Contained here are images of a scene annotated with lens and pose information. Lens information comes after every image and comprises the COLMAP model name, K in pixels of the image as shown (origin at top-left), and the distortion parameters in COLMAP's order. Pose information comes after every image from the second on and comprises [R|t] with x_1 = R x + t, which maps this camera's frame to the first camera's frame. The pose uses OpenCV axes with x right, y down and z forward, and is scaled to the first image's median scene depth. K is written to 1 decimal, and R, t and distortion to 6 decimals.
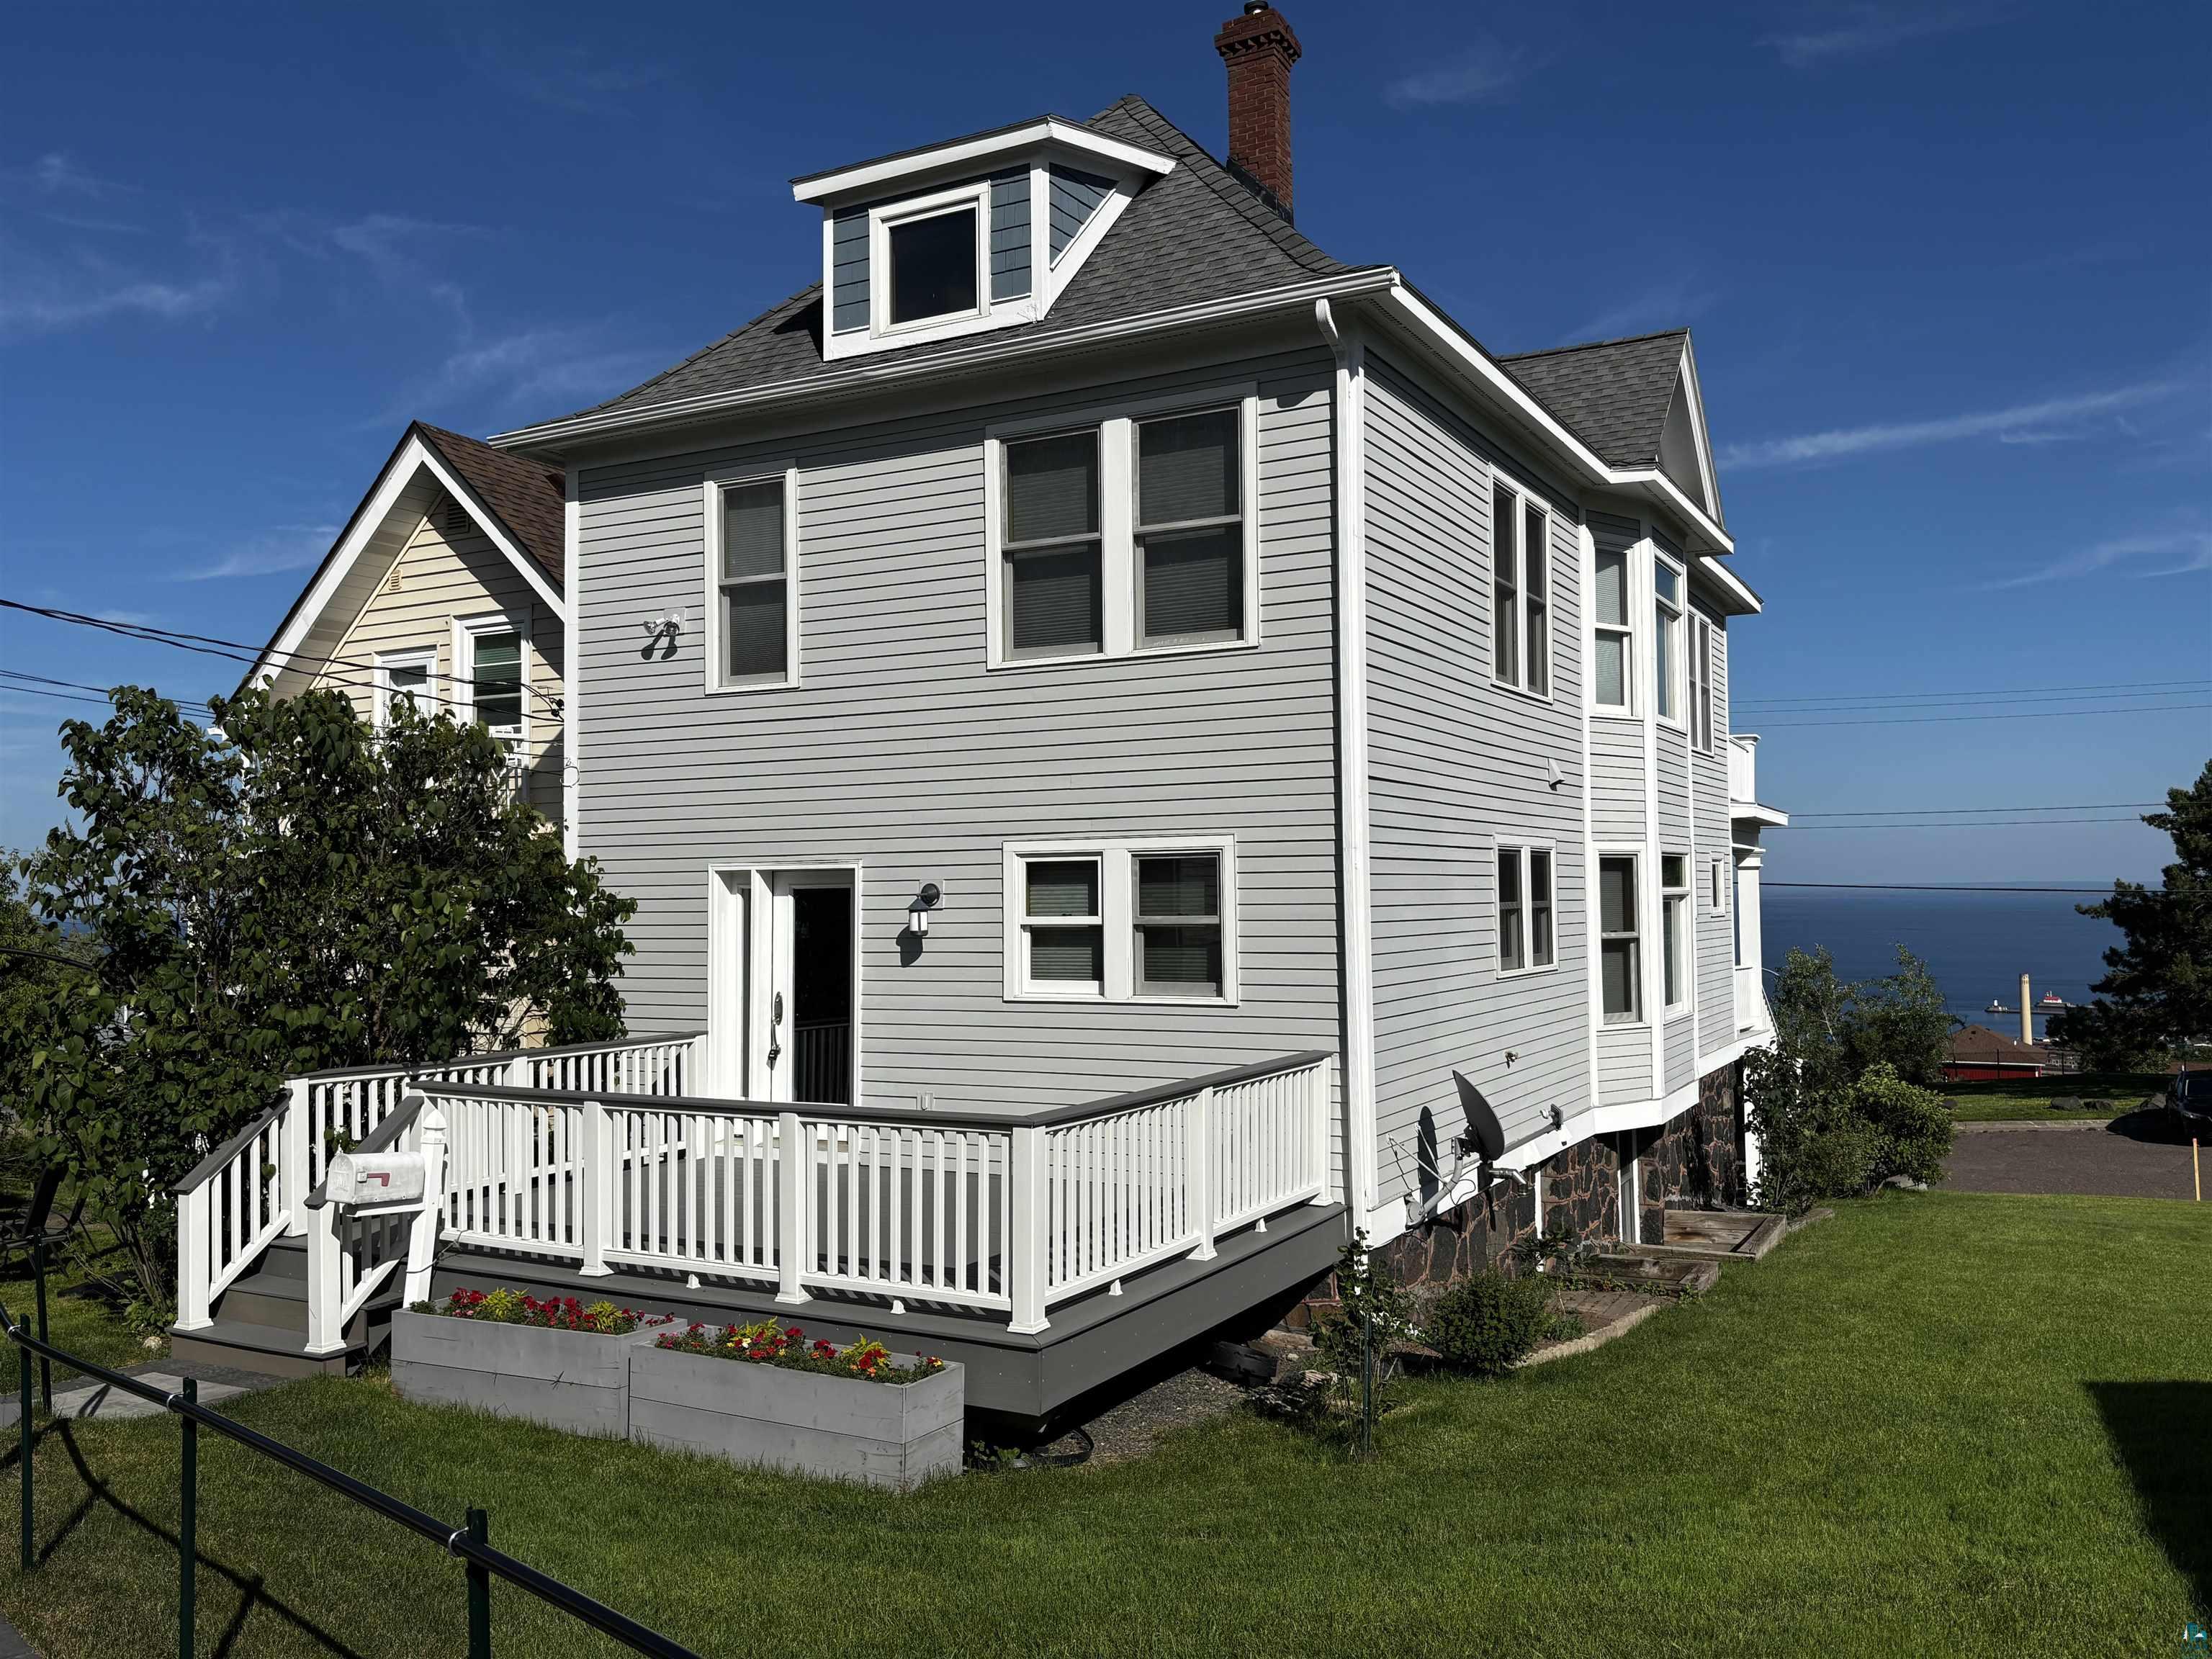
lens RADIAL K [[1735.1, 0, 1106.0], [0, 1735.1, 829.5], [0, 0, 1]] dist [0.034769, -0.007257]
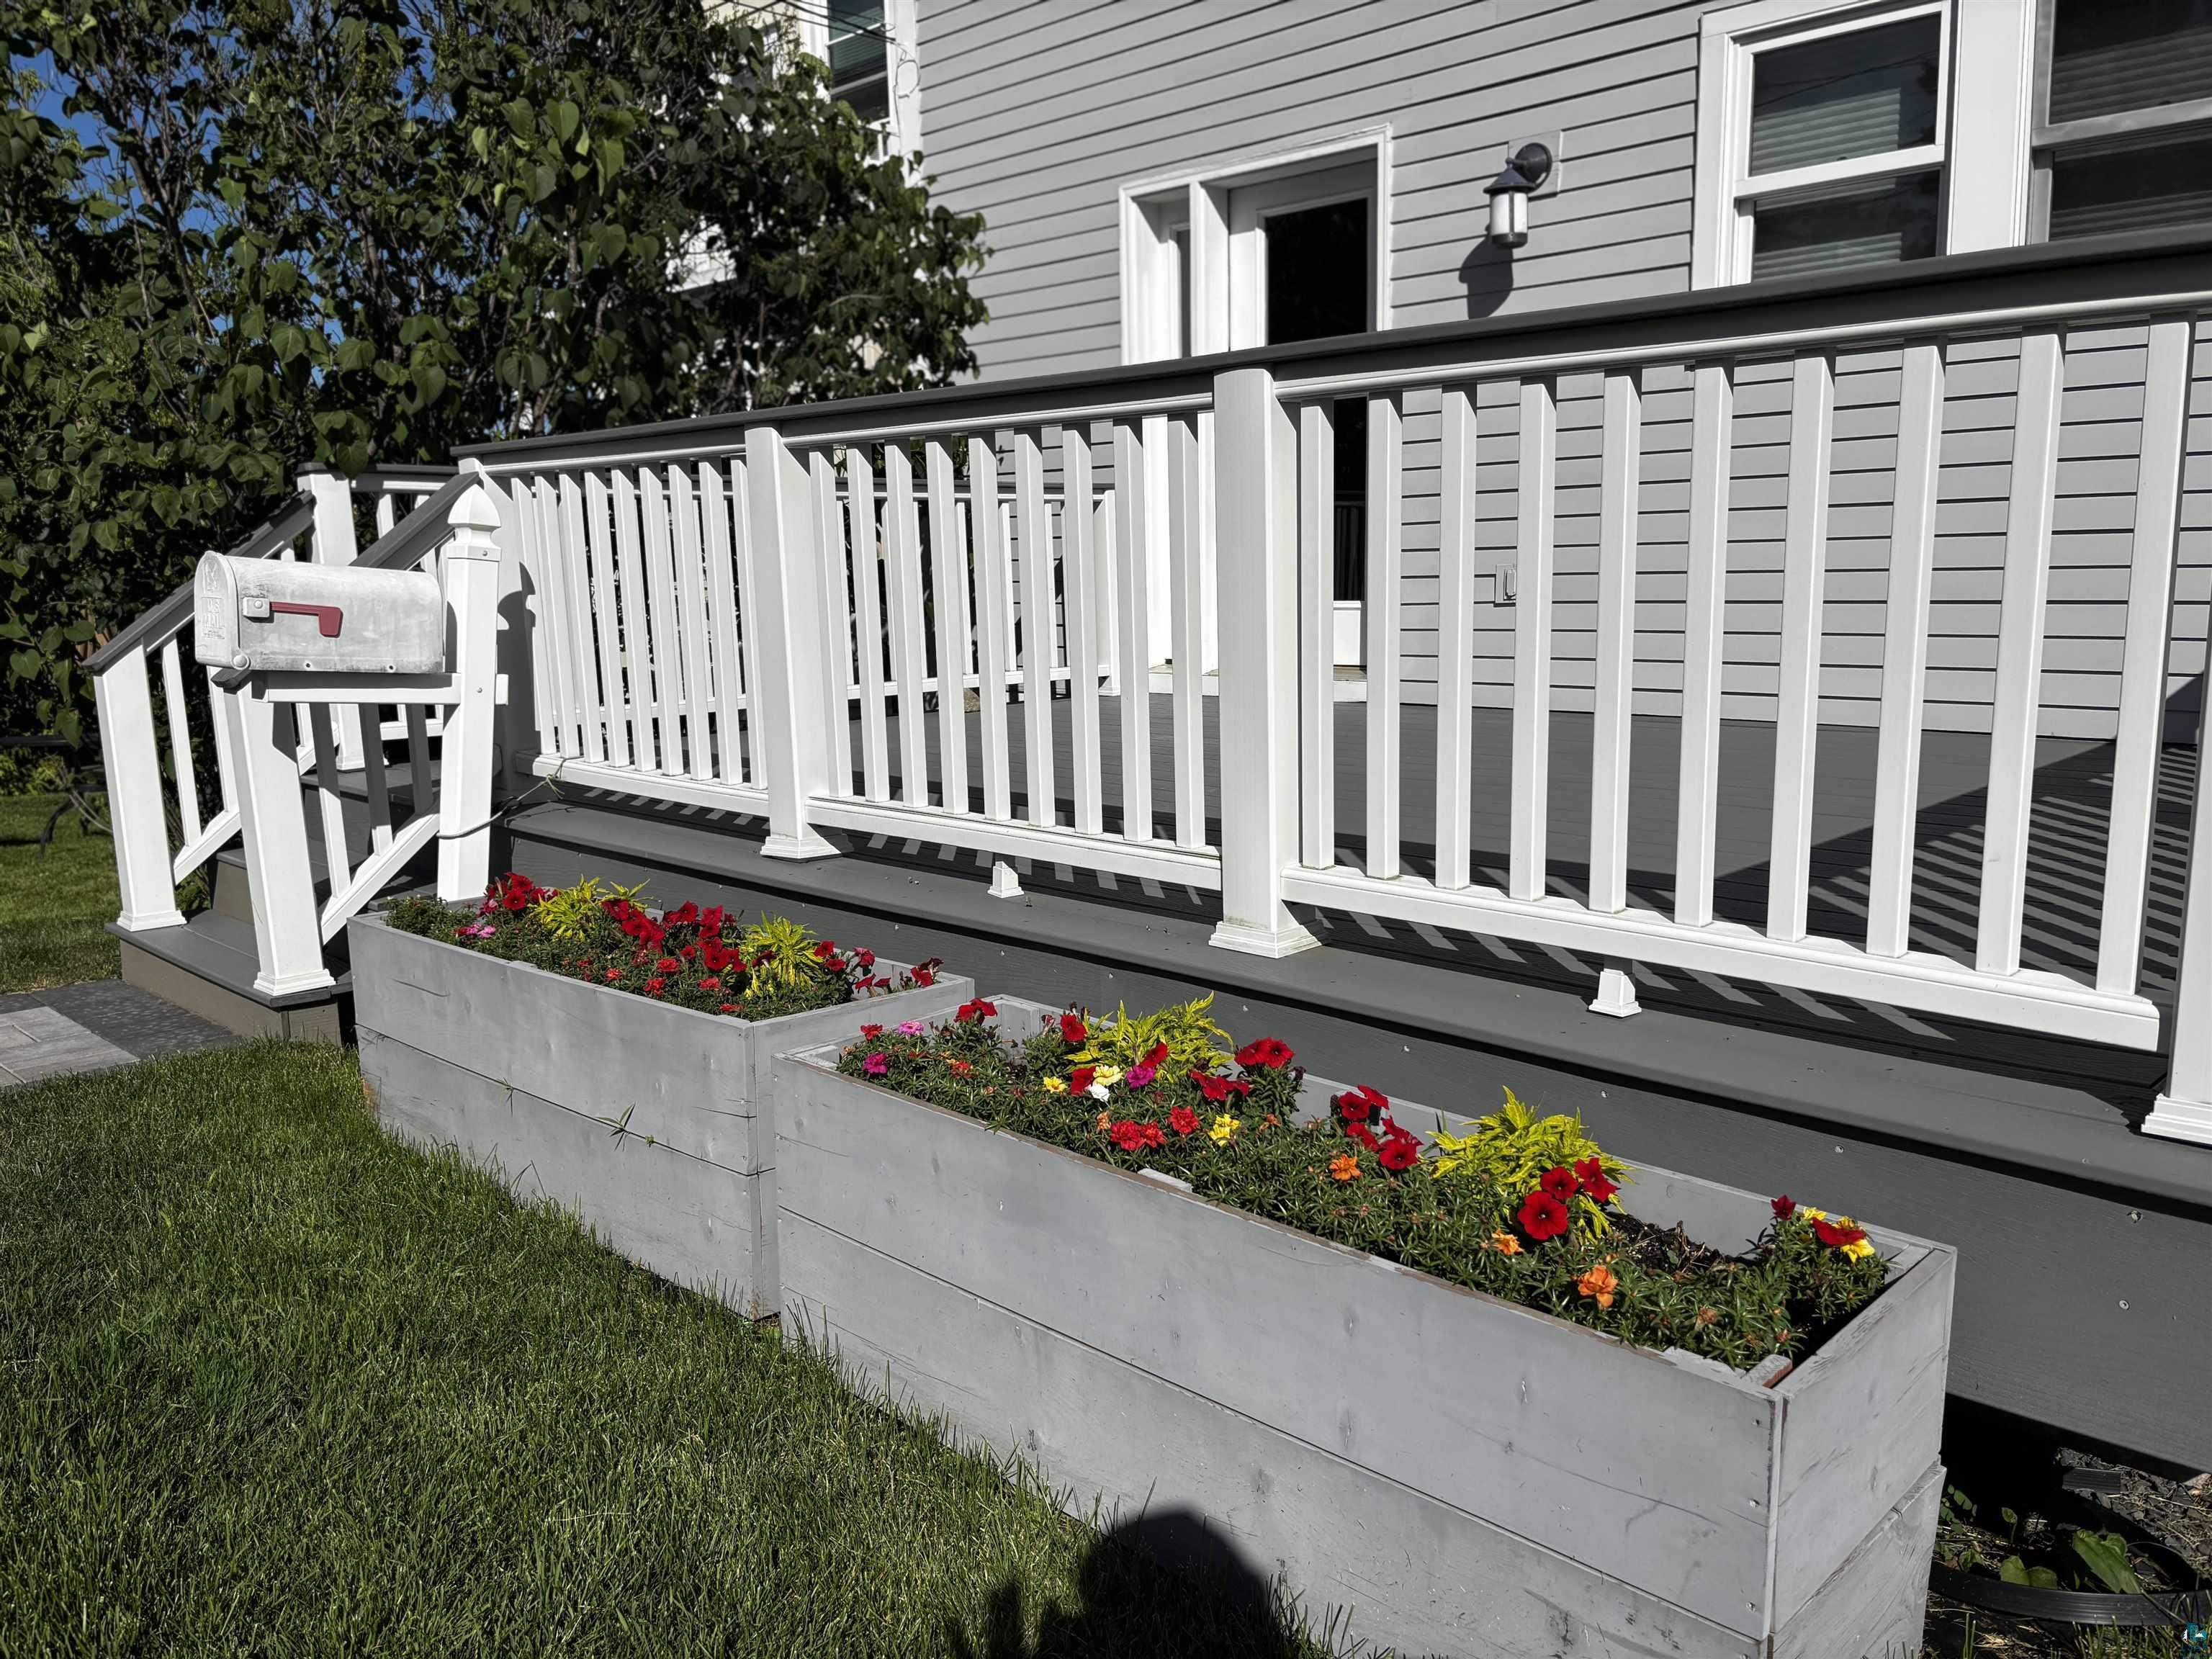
lens RADIAL K [[1661.3, 0, 1106.0], [0, 1661.3, 829.5], [0, 0, 1]] dist [0.076326, 0.001856]
pose [[0.962264, 0.030257, -0.270432, -0.112895], [0.027798, 0.977671, 0.208295, 0.166603], [0.270695, -0.207952, 0.939936, 0.640453]]
